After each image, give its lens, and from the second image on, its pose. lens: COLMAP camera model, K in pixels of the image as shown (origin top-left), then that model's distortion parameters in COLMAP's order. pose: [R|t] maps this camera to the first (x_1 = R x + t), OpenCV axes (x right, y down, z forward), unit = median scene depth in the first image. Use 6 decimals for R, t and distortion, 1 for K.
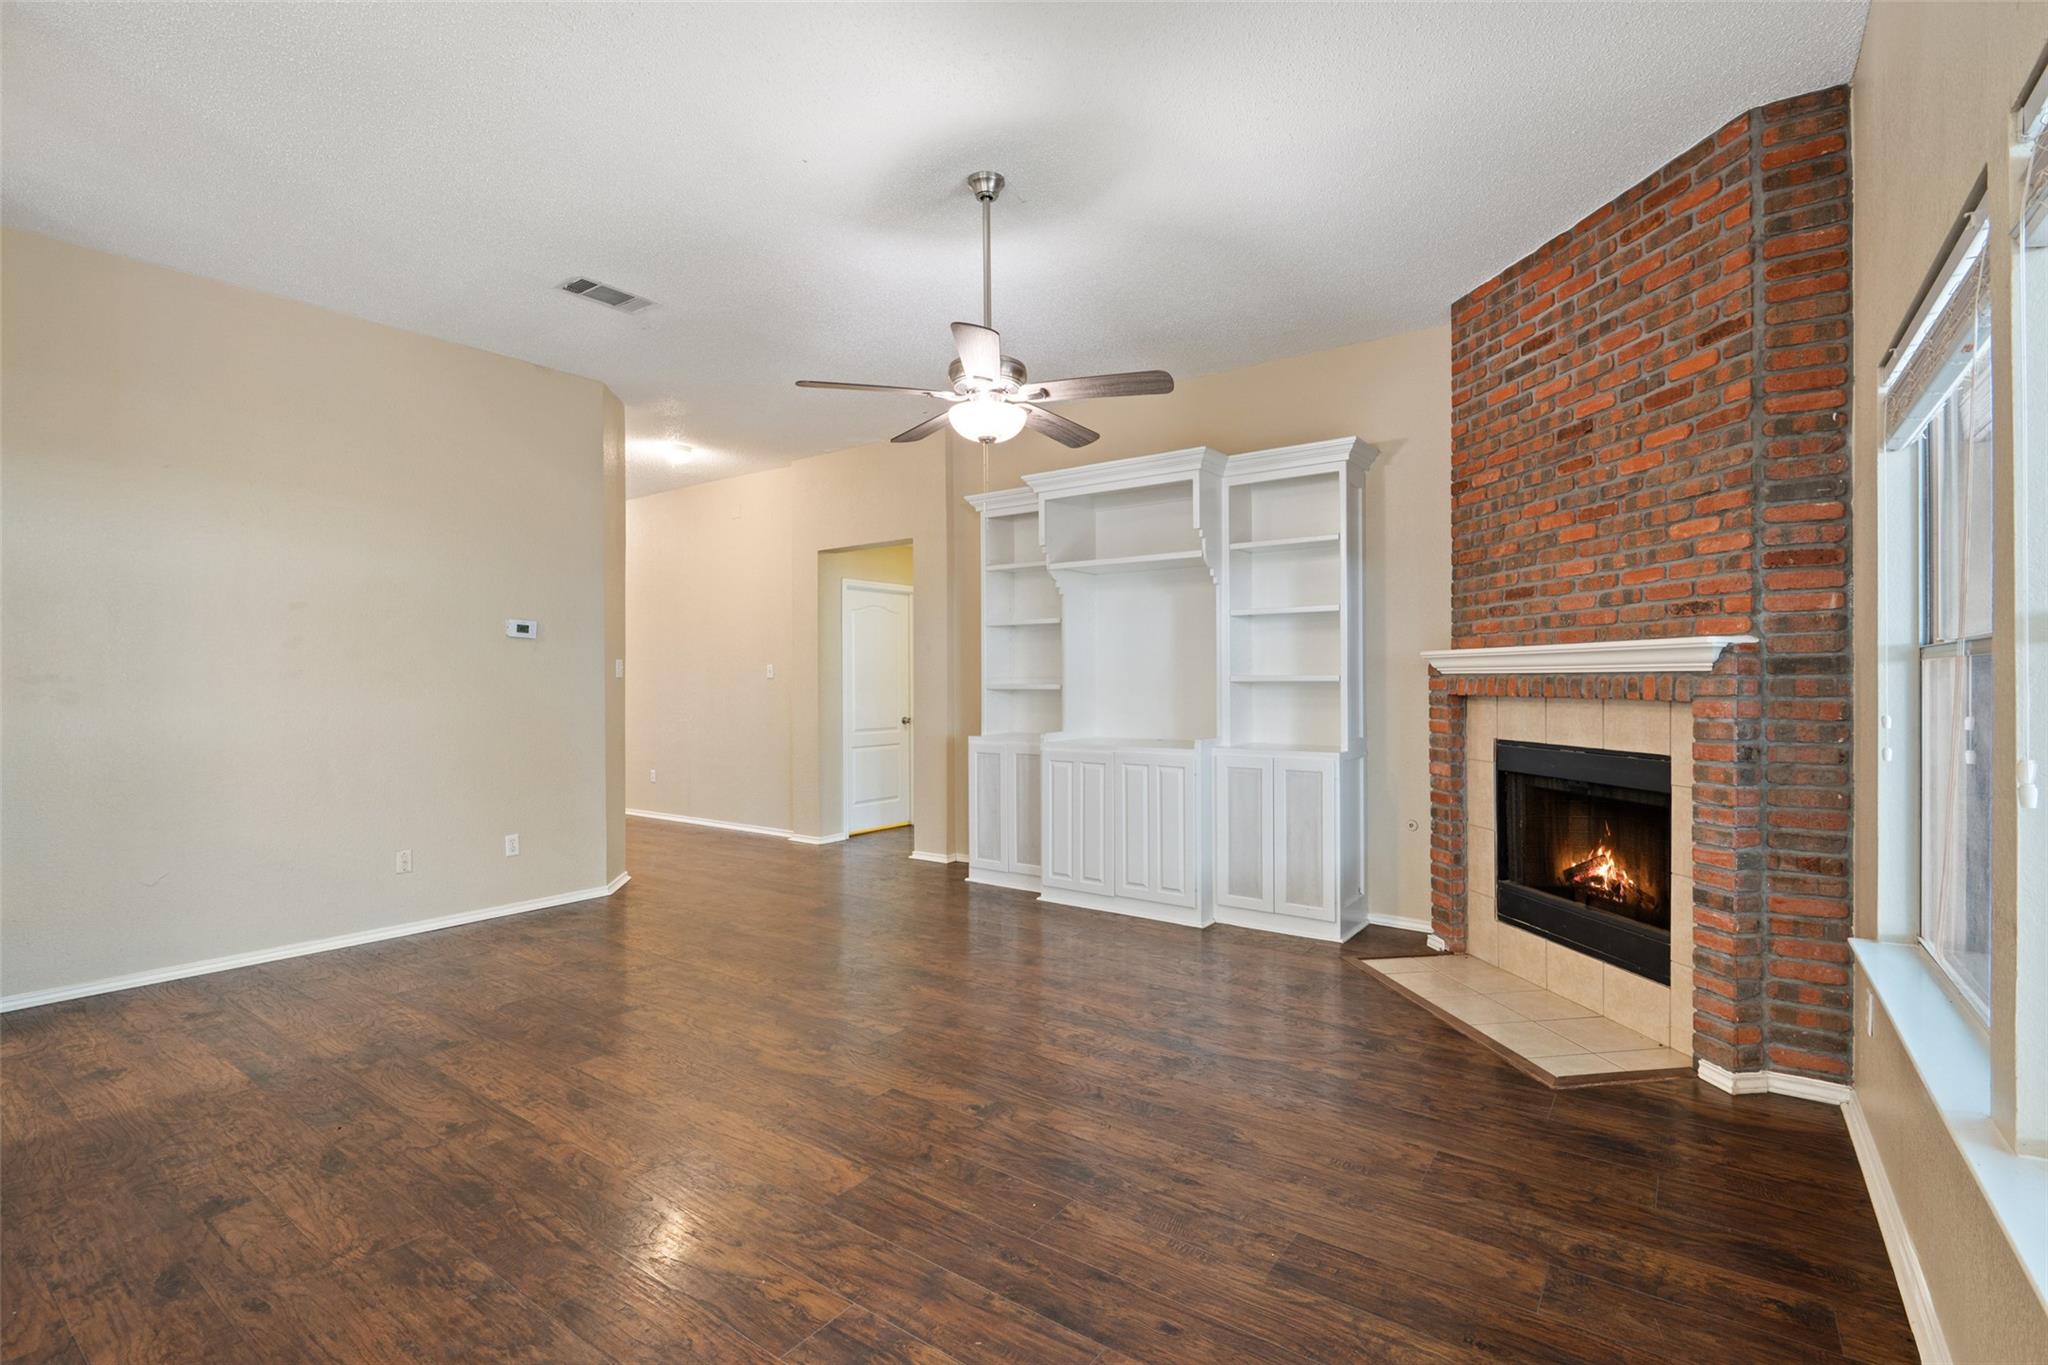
lens RADIAL K [[925.9, 0, 1025.0], [0, 925.9, 682.5], [0, 0, 1]] dist [0.001974, -0.008997]
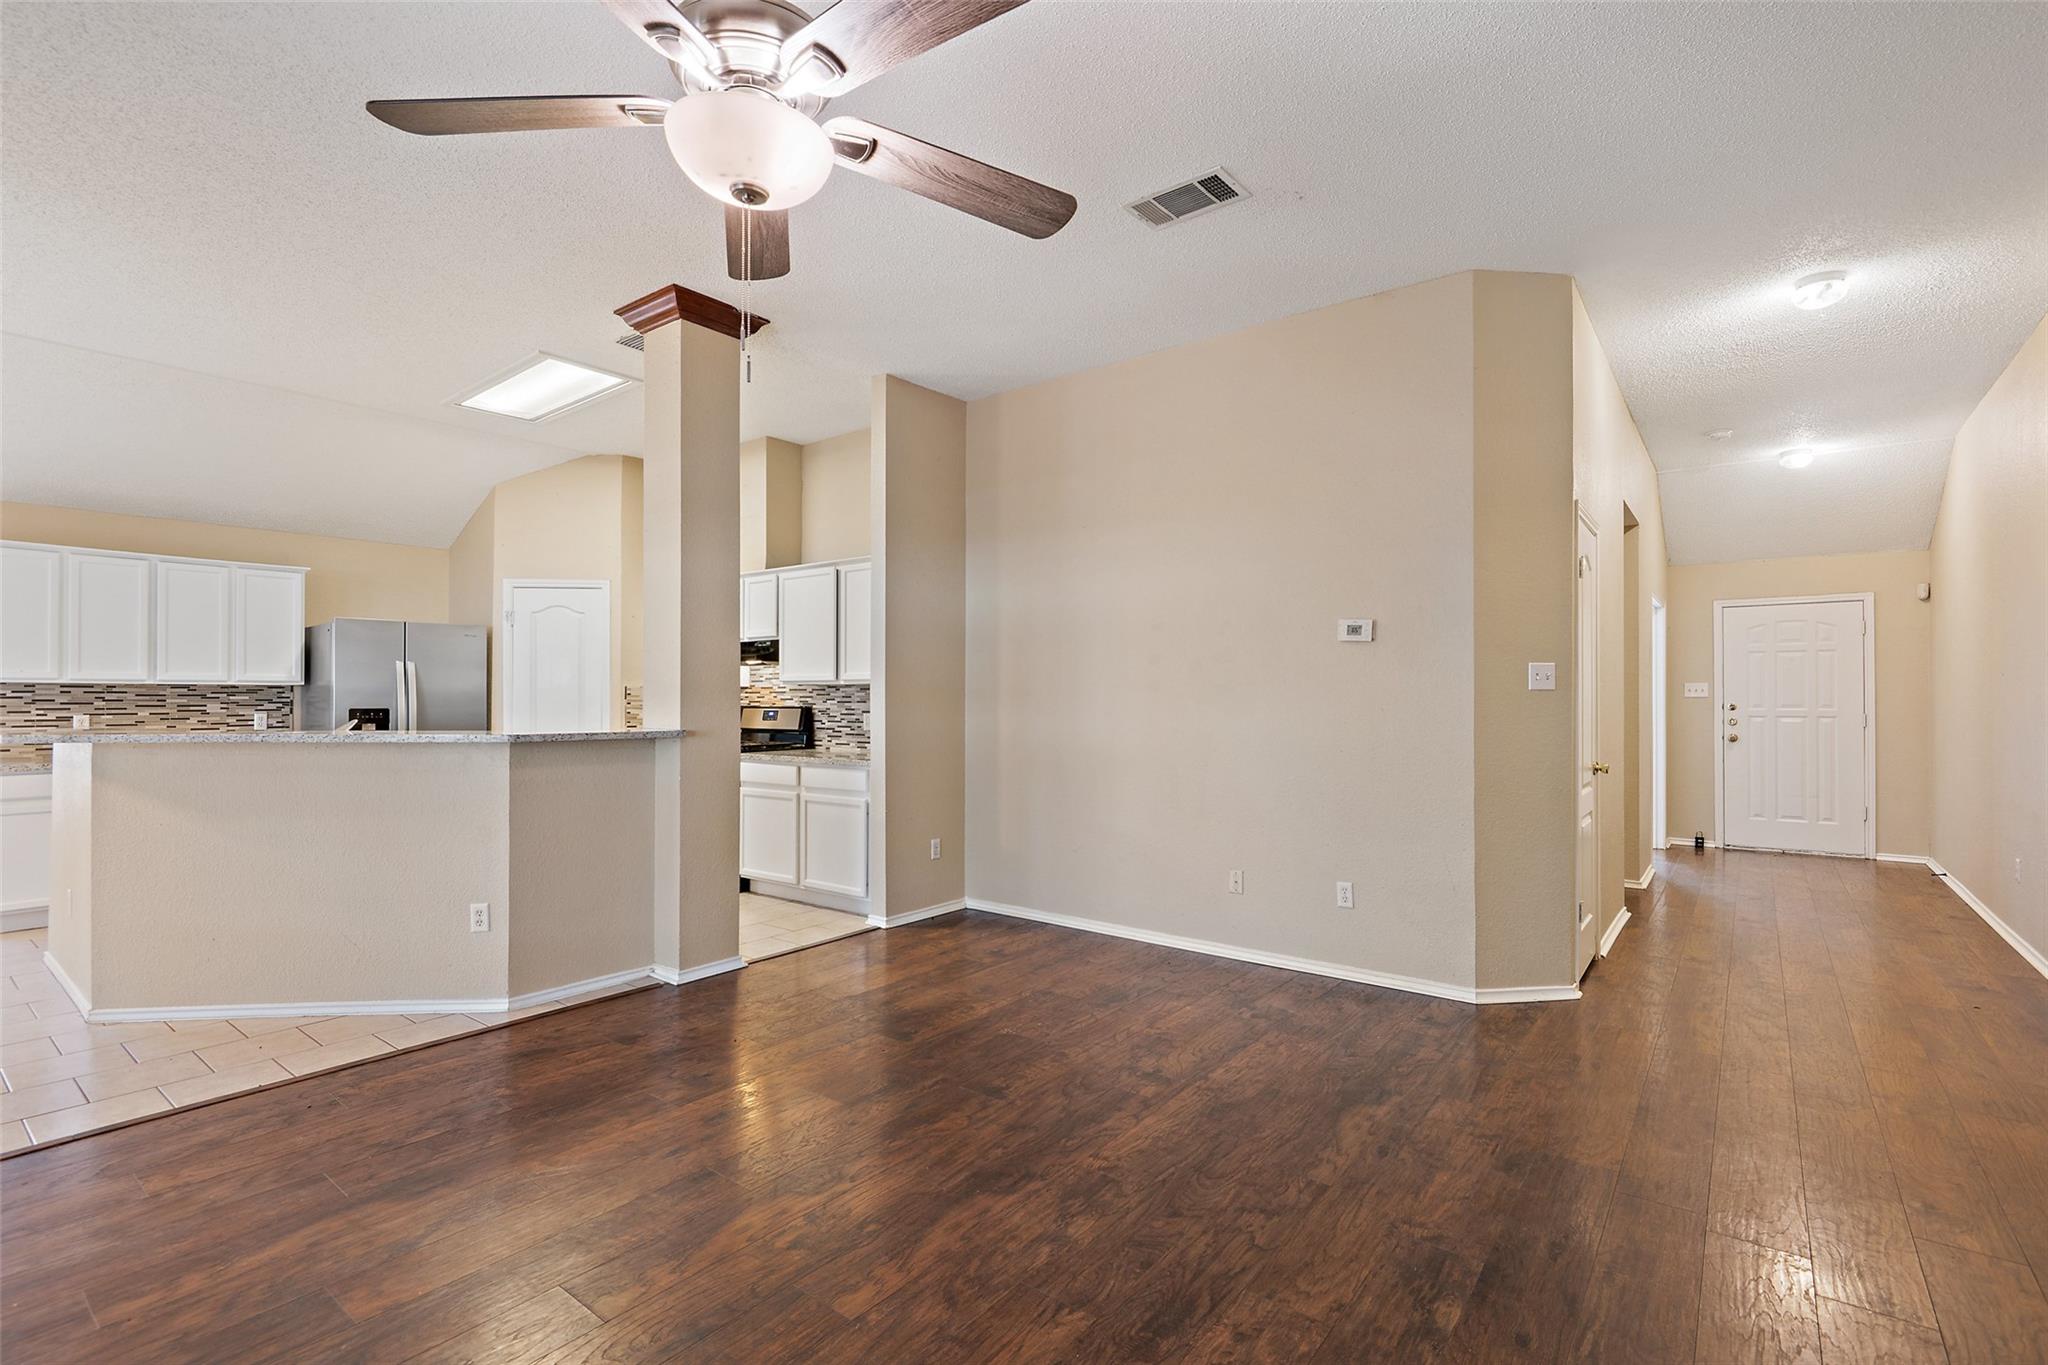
lens RADIAL K [[933.7, 0, 1028.2], [0, 933.7, 690.8], [0, 0, 1]] dist [-0.006270, -0.000931]
pose [[-0.031759, -0.002201, -0.999493, 0.432101], [-0.001500, 0.999997, -0.002154, -0.004060], [0.999494, 0.001431, -0.031762, 1.135732]]
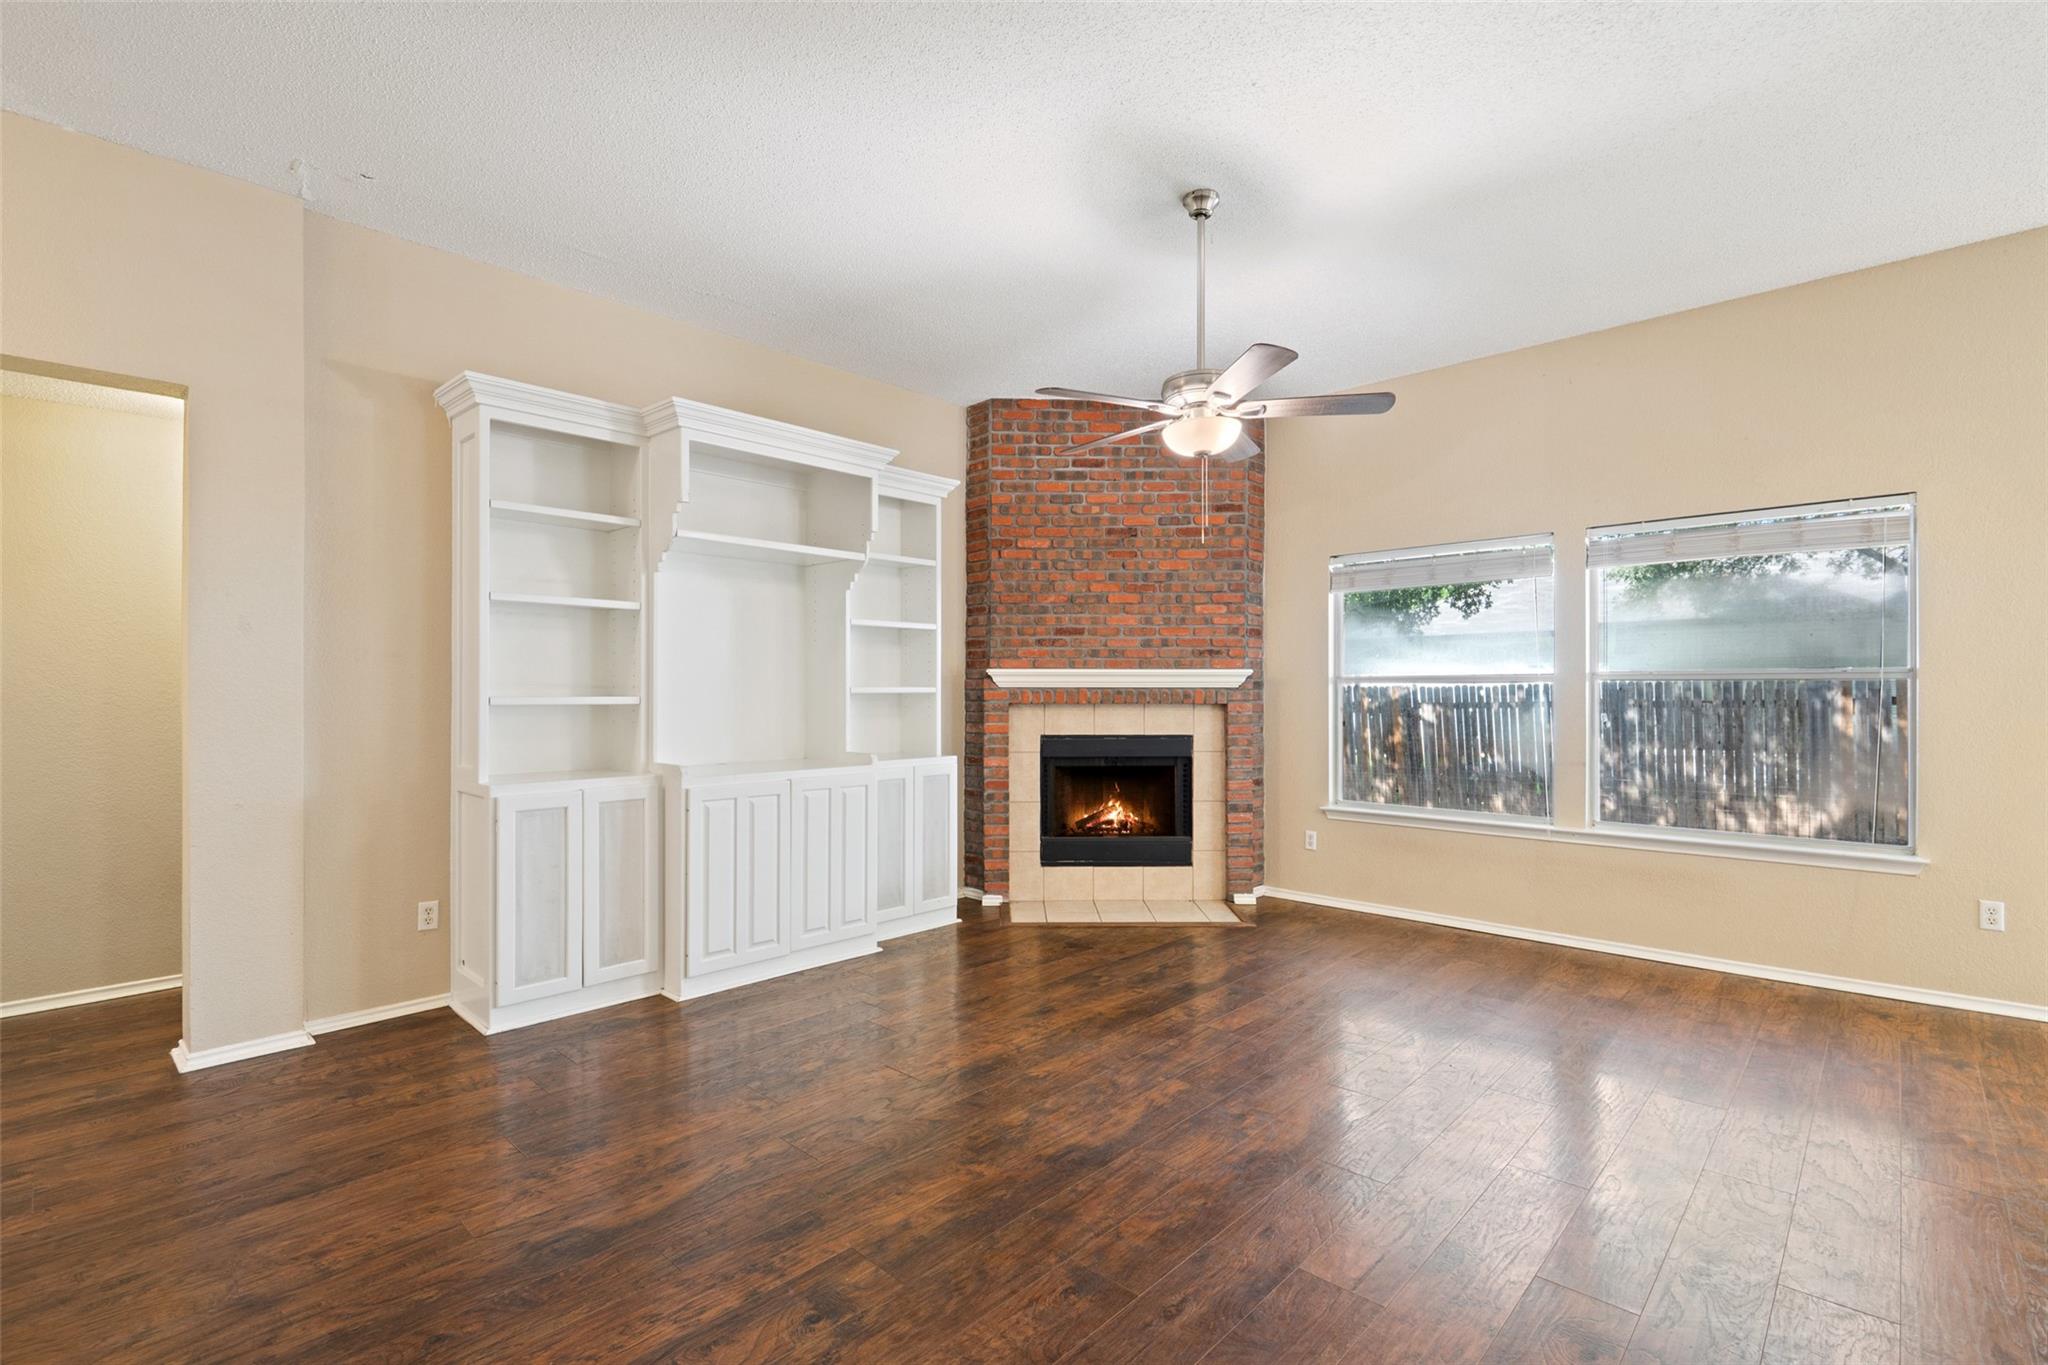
lens RADIAL K [[925.9, 0, 1025.0], [0, 925.9, 682.5], [0, 0, 1]] dist [0.001974, -0.008997]
pose [[0.131449, 0.012113, 0.991249, -1.049434], [0.001263, 0.999922, -0.012386, 0.000529], [-0.991322, 0.002880, 0.131423, 1.035895]]
